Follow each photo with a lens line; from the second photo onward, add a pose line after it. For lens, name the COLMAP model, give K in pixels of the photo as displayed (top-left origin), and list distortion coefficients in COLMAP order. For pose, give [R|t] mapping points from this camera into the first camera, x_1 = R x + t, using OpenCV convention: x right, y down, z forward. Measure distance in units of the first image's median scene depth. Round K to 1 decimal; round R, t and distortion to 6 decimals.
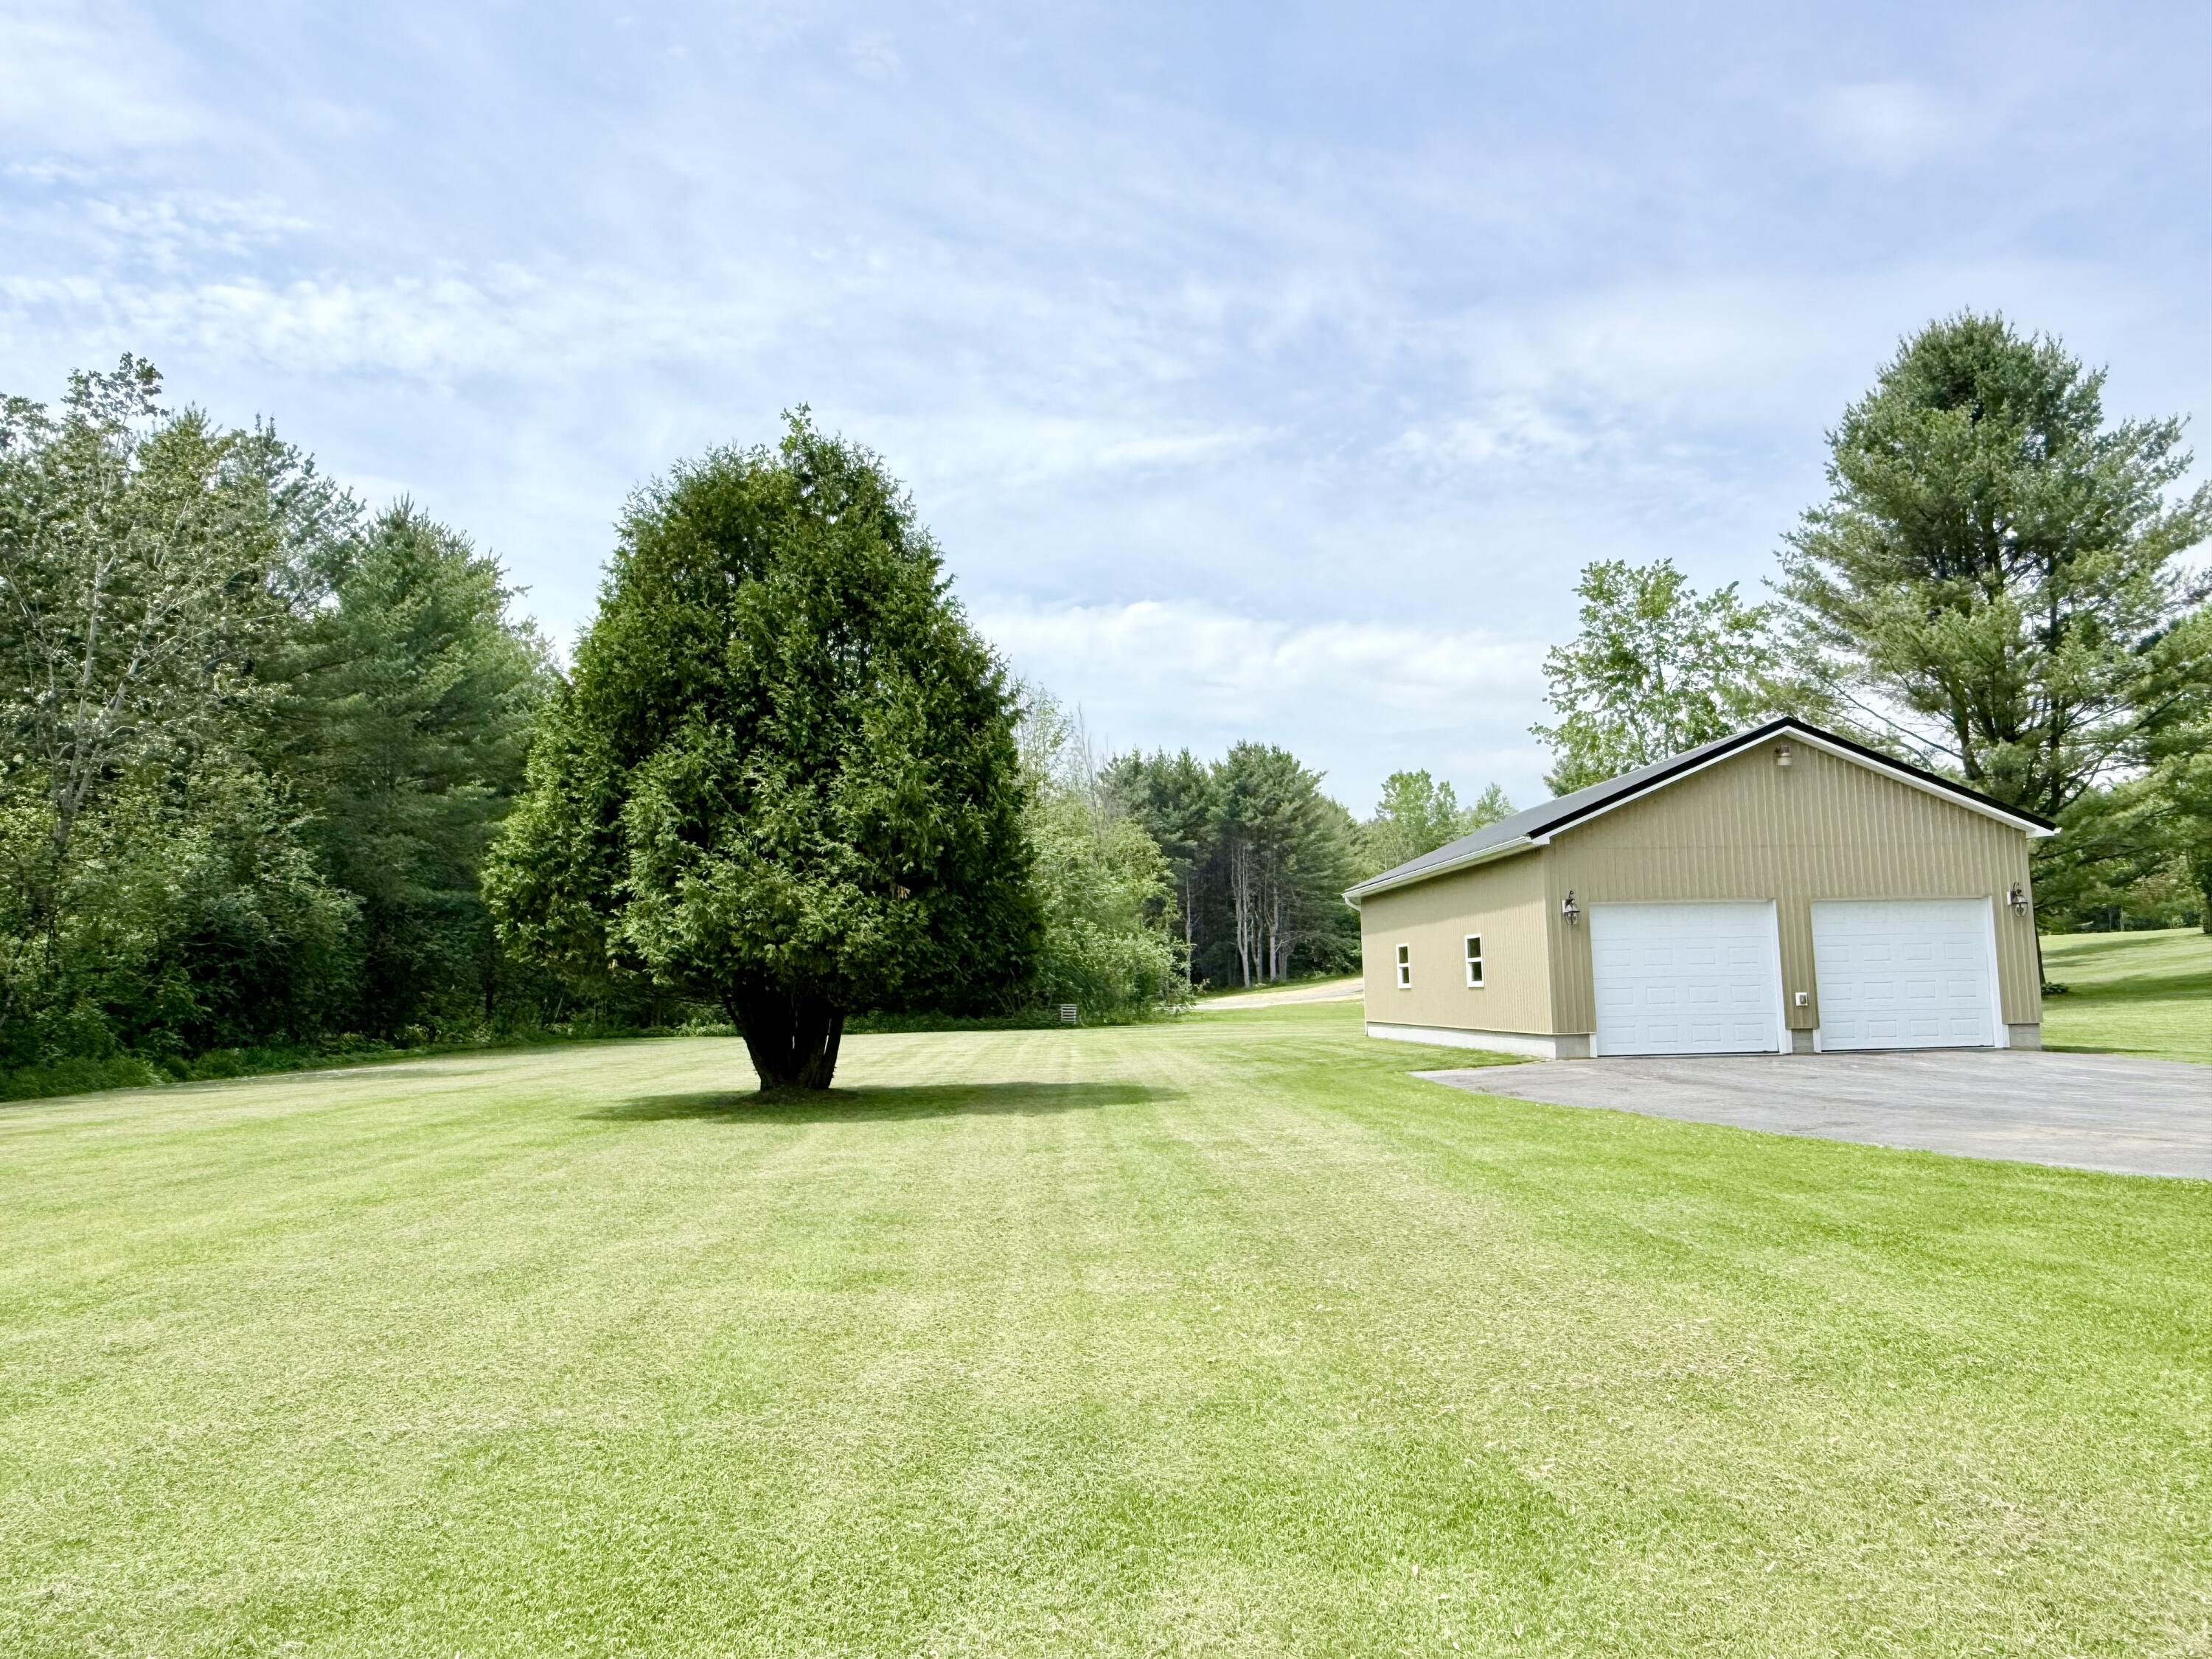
lens RADIAL K [[1440.3, 0, 1097.8], [0, 1440.3, 832.1], [0, 0, 1]] dist [0.002314, 0.001172]
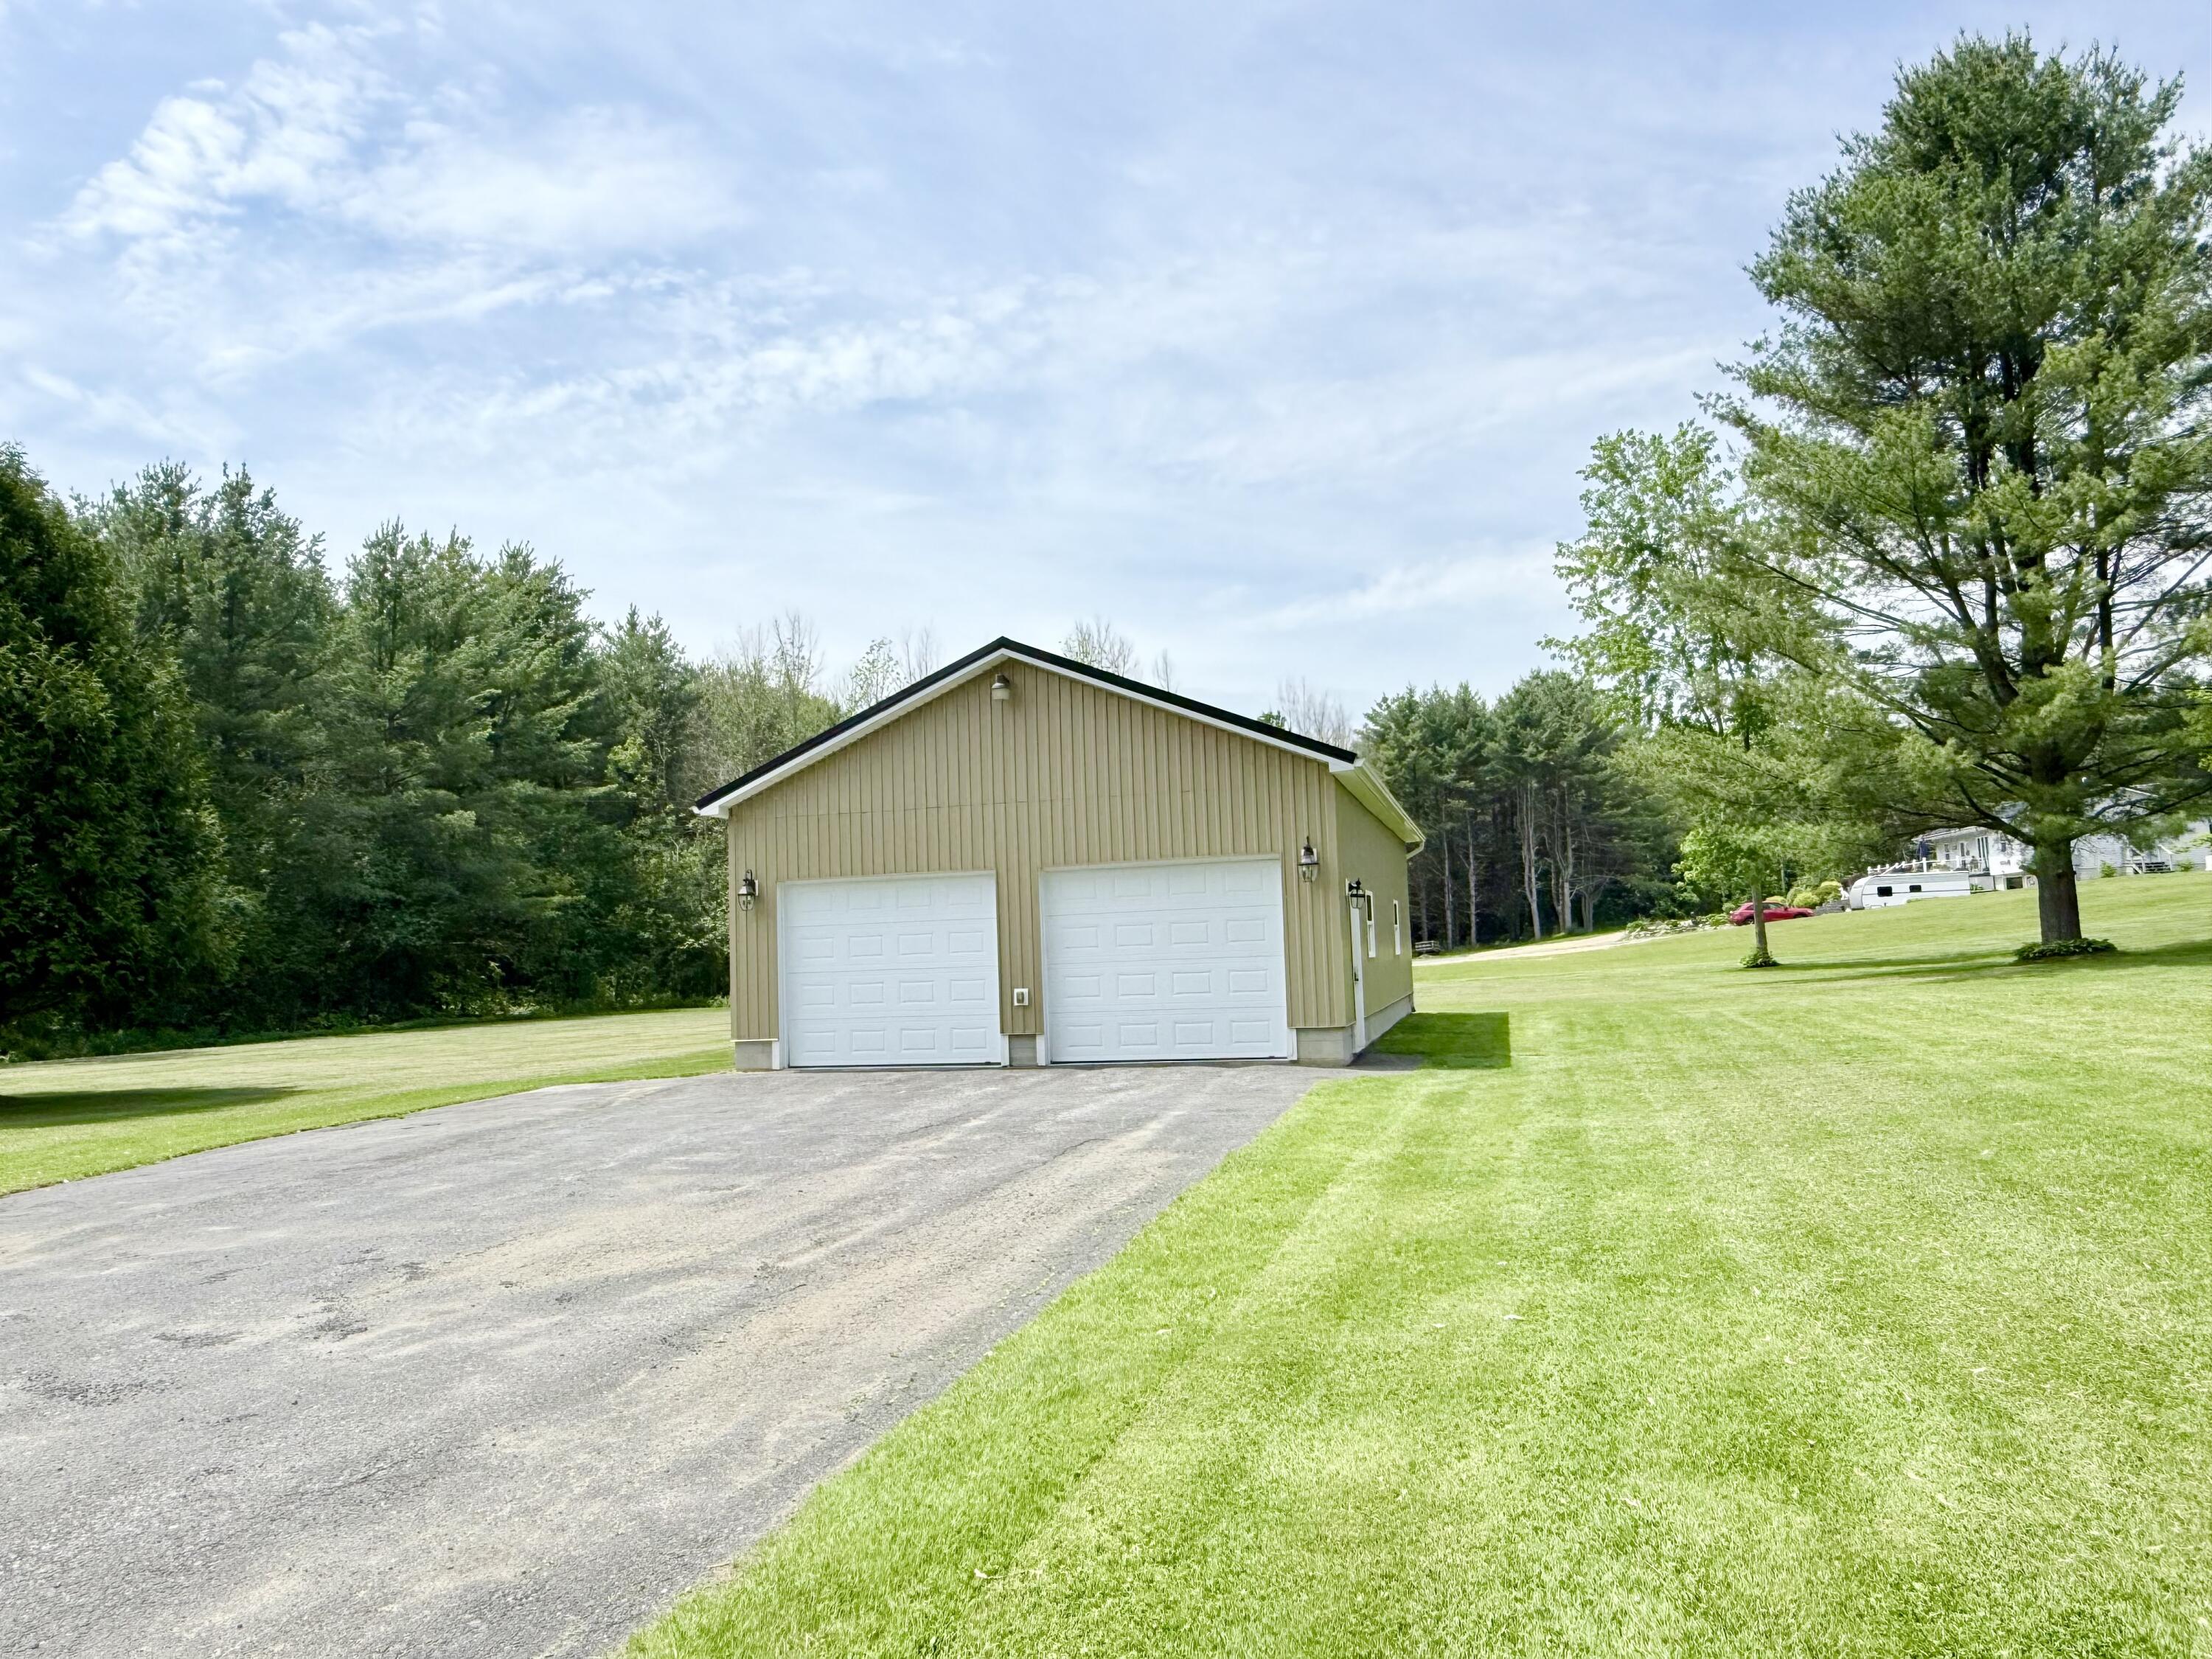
lens RADIAL K [[1440.3, 0, 1163.3], [0, 1440.3, 842.6], [0, 0, 1]] dist [0.002314, 0.001172]
pose [[0.945801, -0.039661, -0.322315, 0.476216], [0.054098, 0.997888, 0.035953, 0.003791], [0.320208, -0.051441, 0.945950, 0.161205]]
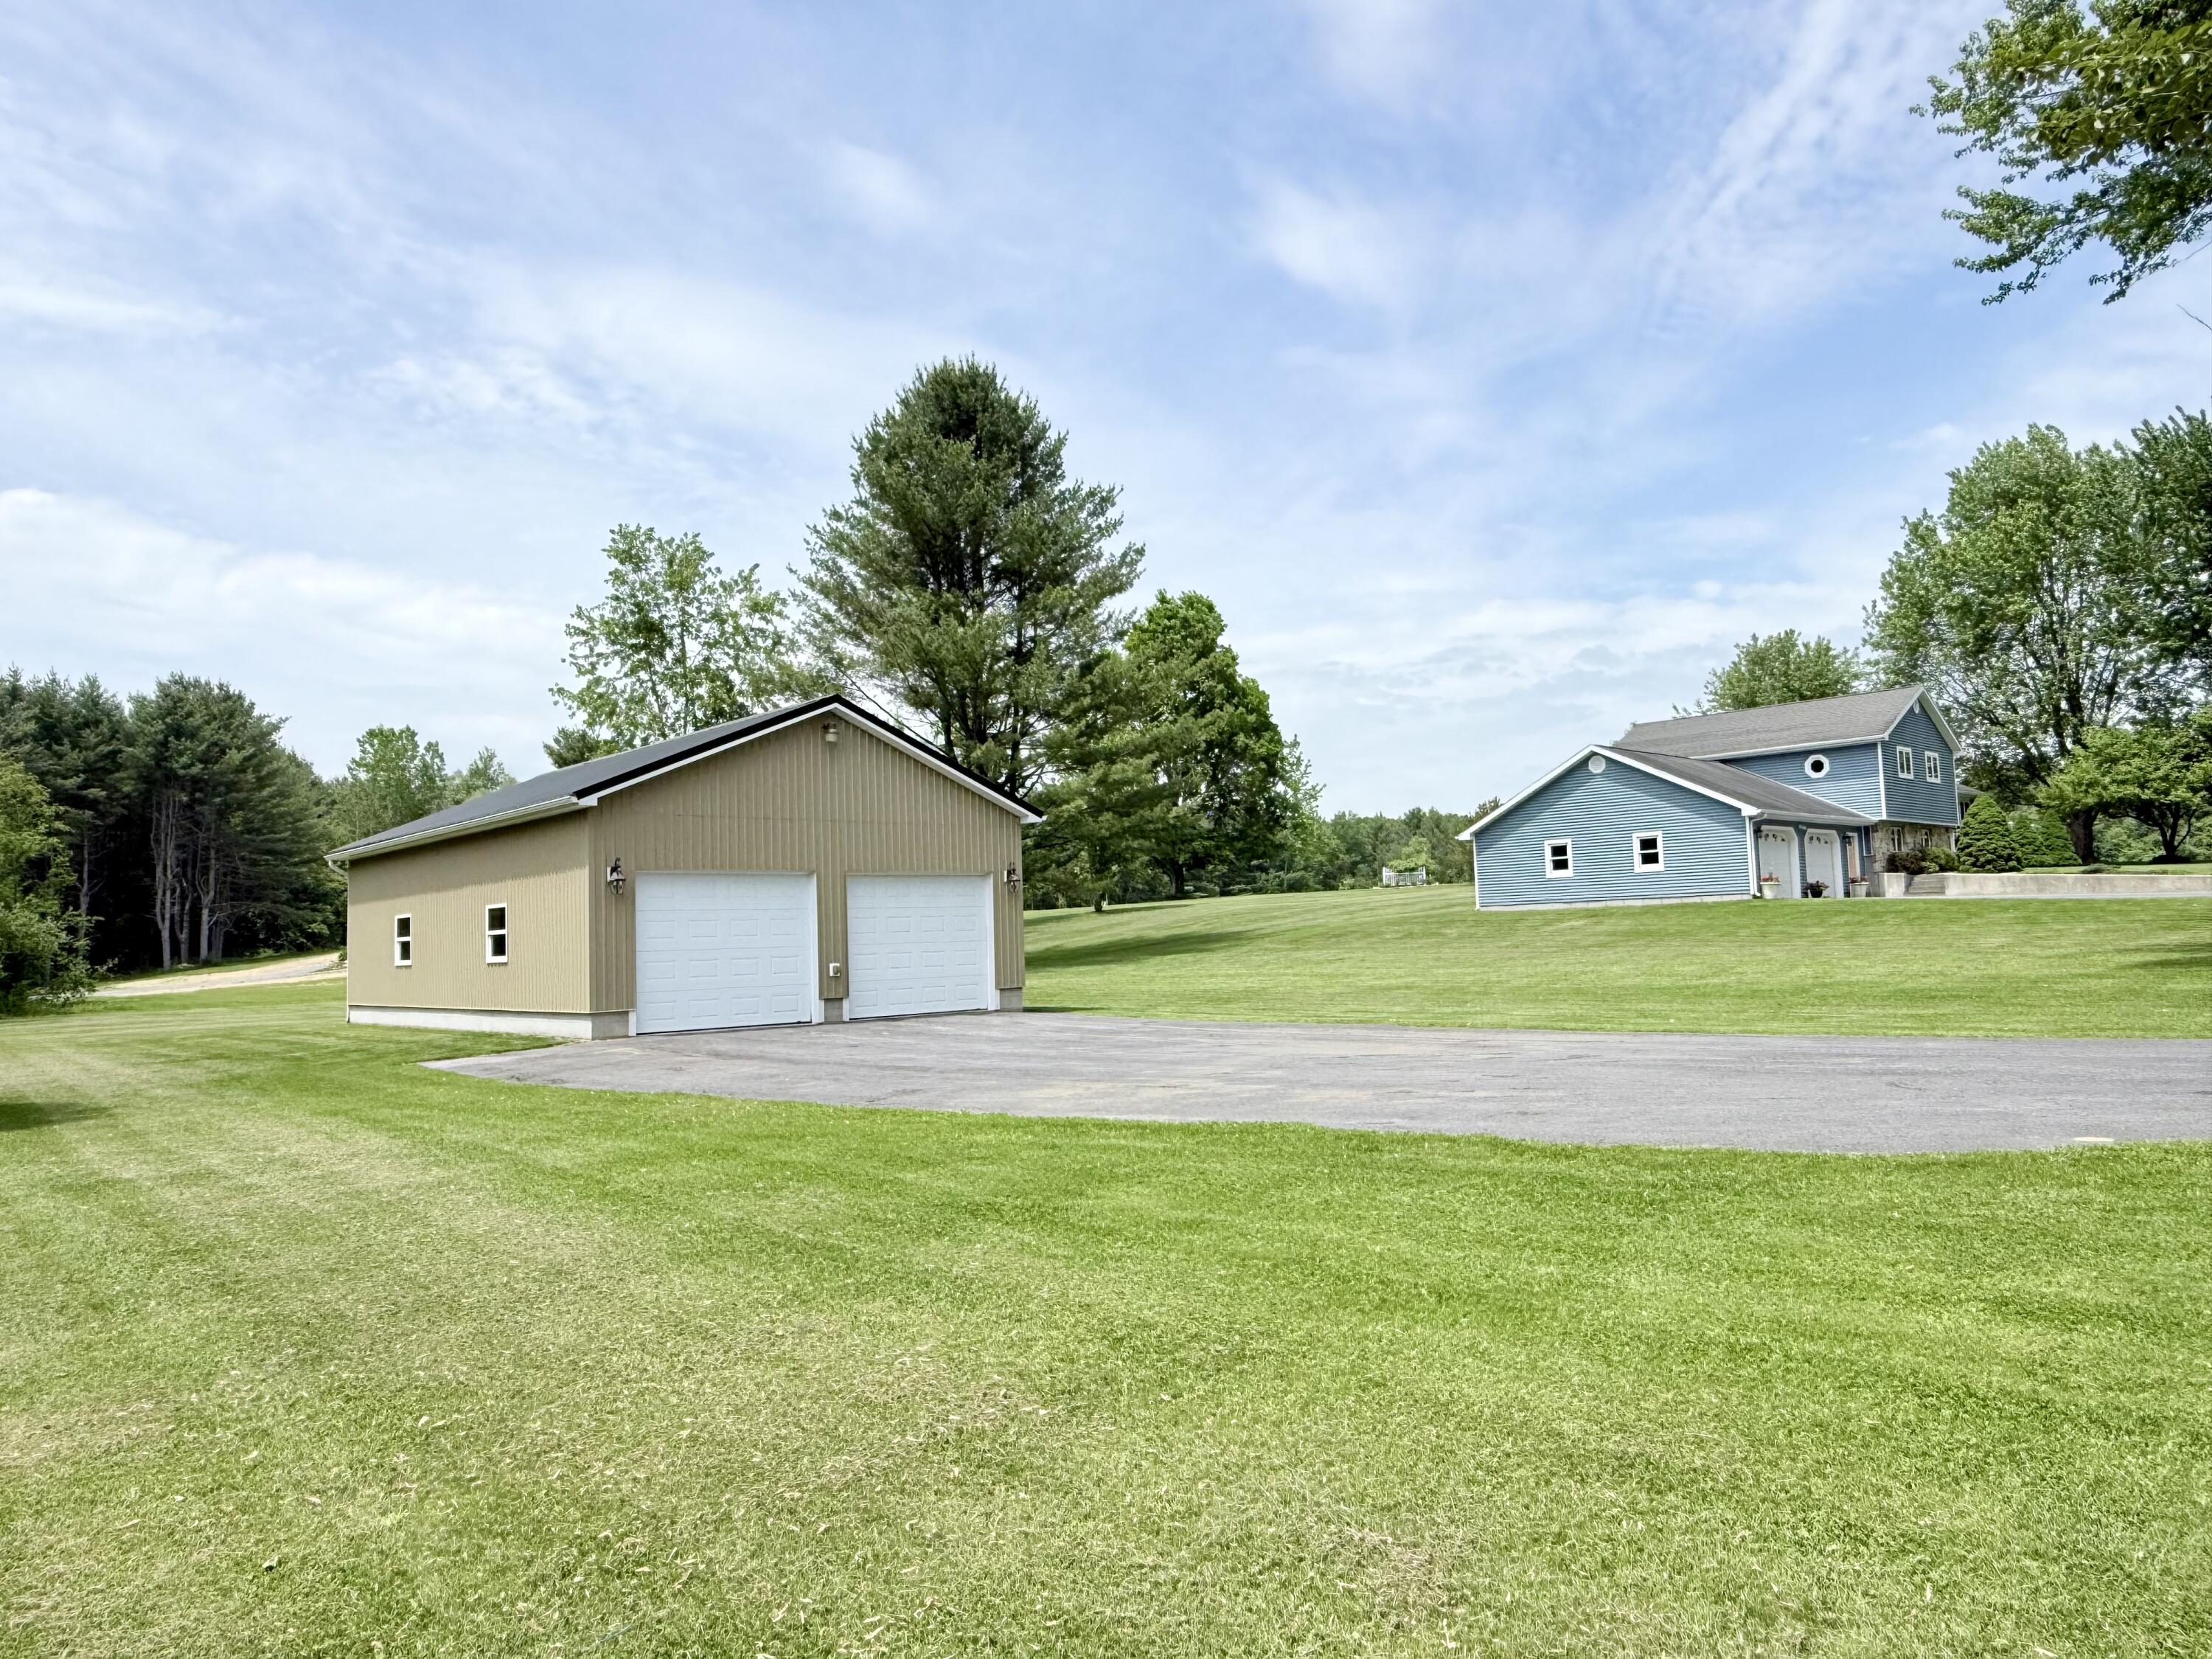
lens RADIAL K [[1440.3, 0, 1094.3], [0, 1440.3, 827.1], [0, 0, 1]] dist [0.002314, 0.001172]
pose [[0.779430, 0.044975, 0.624873, -0.007785], [-0.053227, 0.998567, -0.005479, 0.005931], [-0.624225, -0.028989, 0.780707, 0.050694]]
